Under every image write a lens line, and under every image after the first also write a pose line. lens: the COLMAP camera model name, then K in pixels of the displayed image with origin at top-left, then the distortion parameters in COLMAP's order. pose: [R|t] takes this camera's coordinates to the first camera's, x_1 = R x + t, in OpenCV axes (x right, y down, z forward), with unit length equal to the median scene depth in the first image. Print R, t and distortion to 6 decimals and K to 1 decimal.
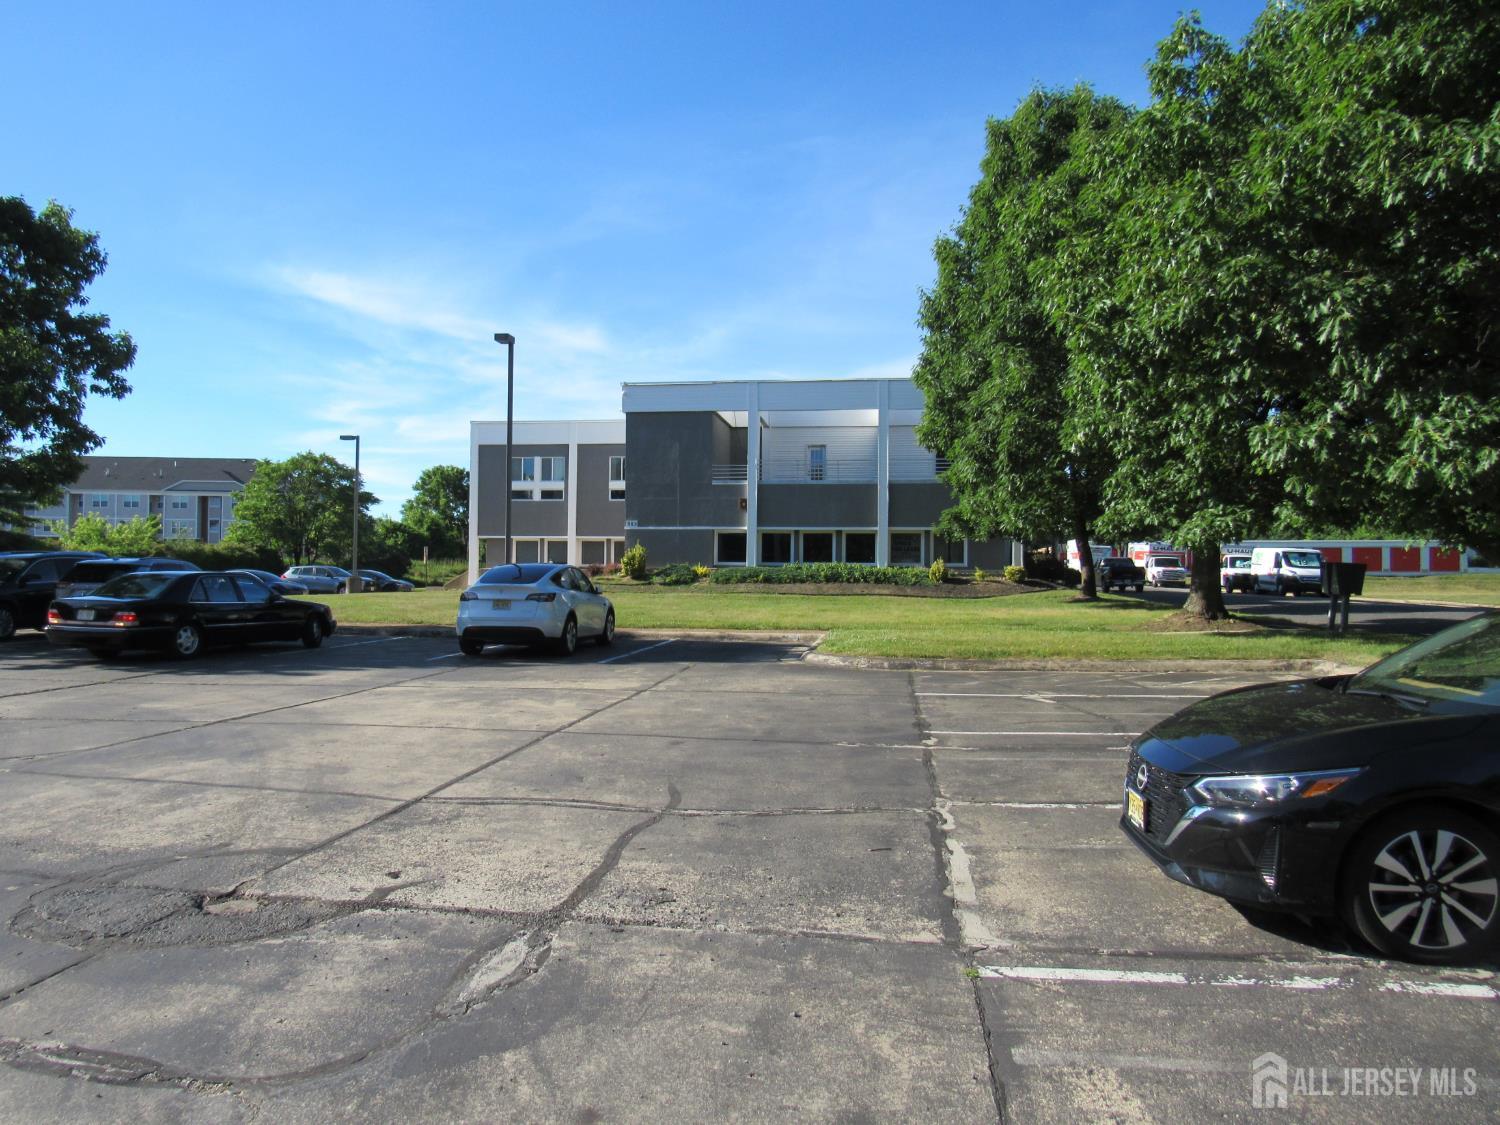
lens RADIAL K [[1073.3, 0, 750.4], [0, 1073.3, 548.6], [0, 0, 1]] dist [0.000256, 0.001212]
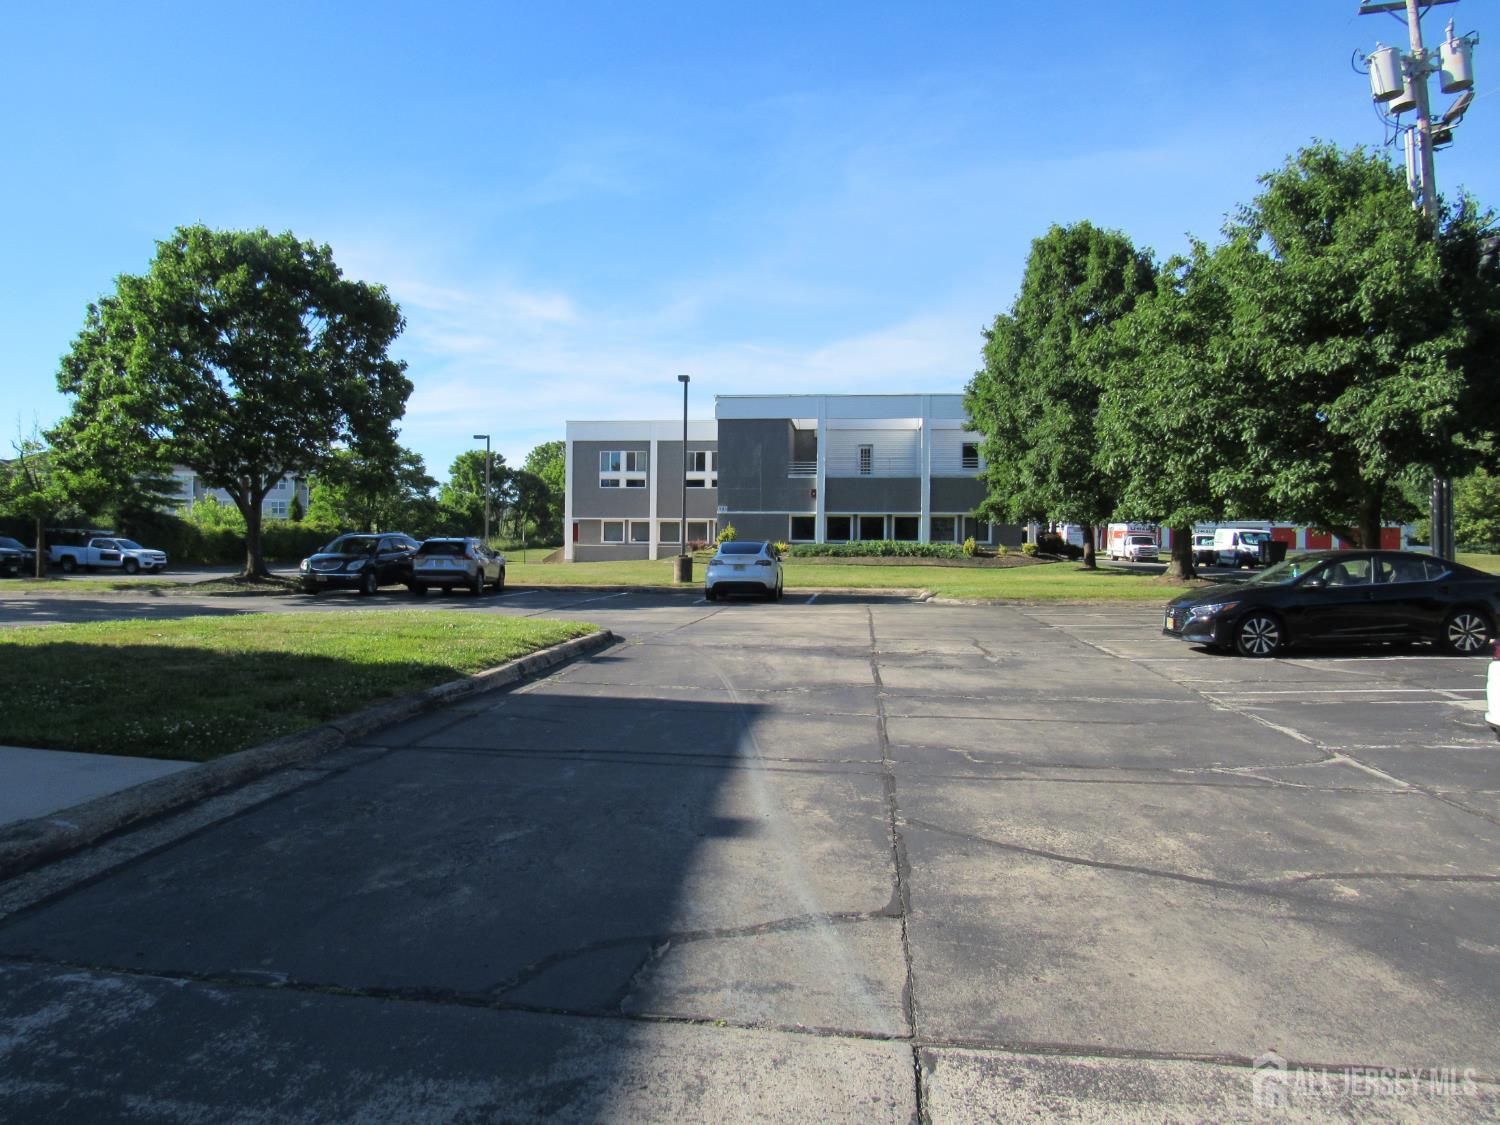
lens RADIAL K [[1078.8, 0, 750.0], [0, 1078.8, 562.5], [0, 0, 1]] dist [-0.002225, 0.001009]
pose [[0.999583, 0.000839, 0.028862, -0.120265], [-0.001807, 0.999436, 0.033526, -0.003178], [-0.028818, -0.033564, 0.999021, -0.262885]]
